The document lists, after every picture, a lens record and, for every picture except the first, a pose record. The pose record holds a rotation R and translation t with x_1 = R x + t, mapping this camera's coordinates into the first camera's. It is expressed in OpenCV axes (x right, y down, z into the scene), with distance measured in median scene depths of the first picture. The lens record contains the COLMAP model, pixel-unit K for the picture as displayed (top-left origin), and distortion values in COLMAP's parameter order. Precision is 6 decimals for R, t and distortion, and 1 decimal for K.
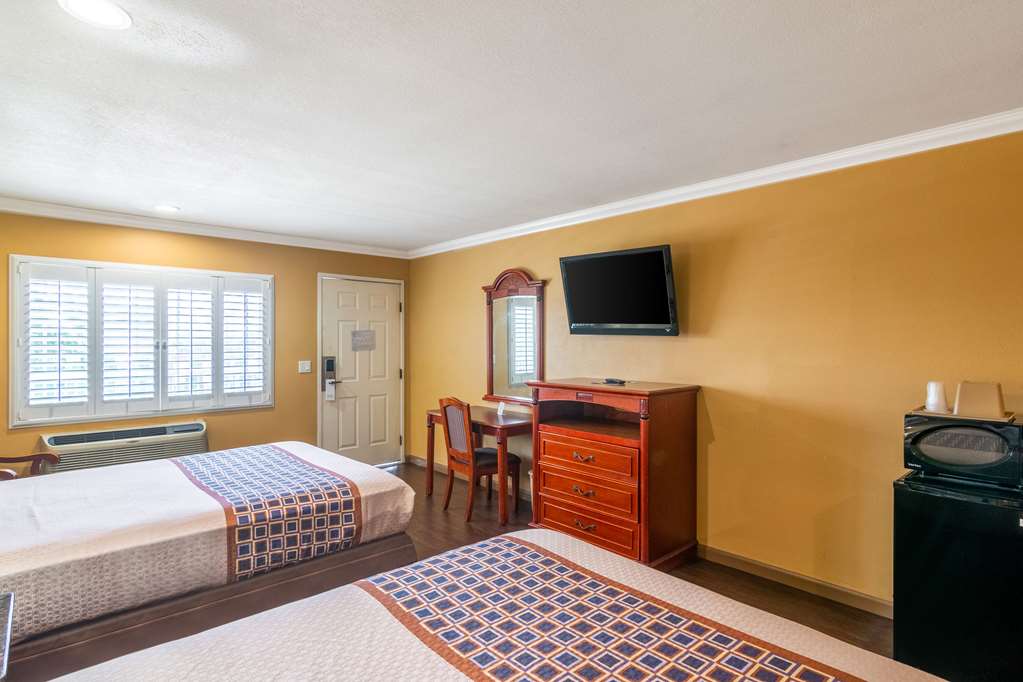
lens RADIAL K [[522.9, 0, 487.0], [0, 522.9, 336.7], [0, 0, 1]] dist [-0.005090, 0.000579]
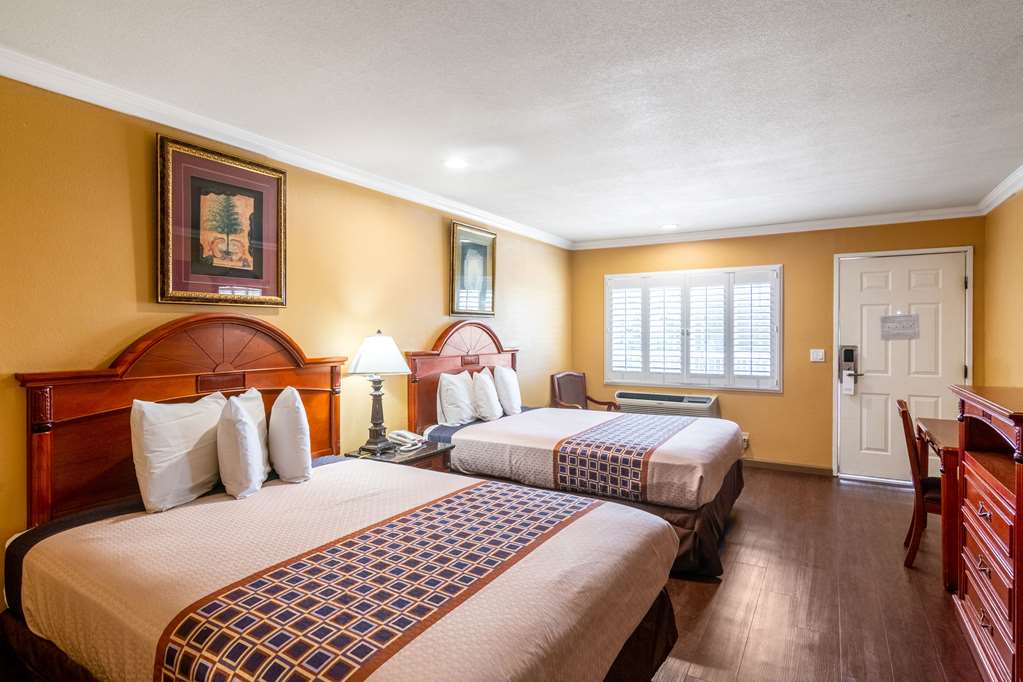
lens RADIAL K [[522.9, 0, 520.7], [0, 522.9, 332.7], [0, 0, 1]] dist [-0.005090, 0.000579]
pose [[0.311939, 0.001519, -0.950101, 0.530609], [0.009900, 0.999939, 0.004849, 0.007769], [0.950051, -0.010918, 0.311905, 0.251058]]
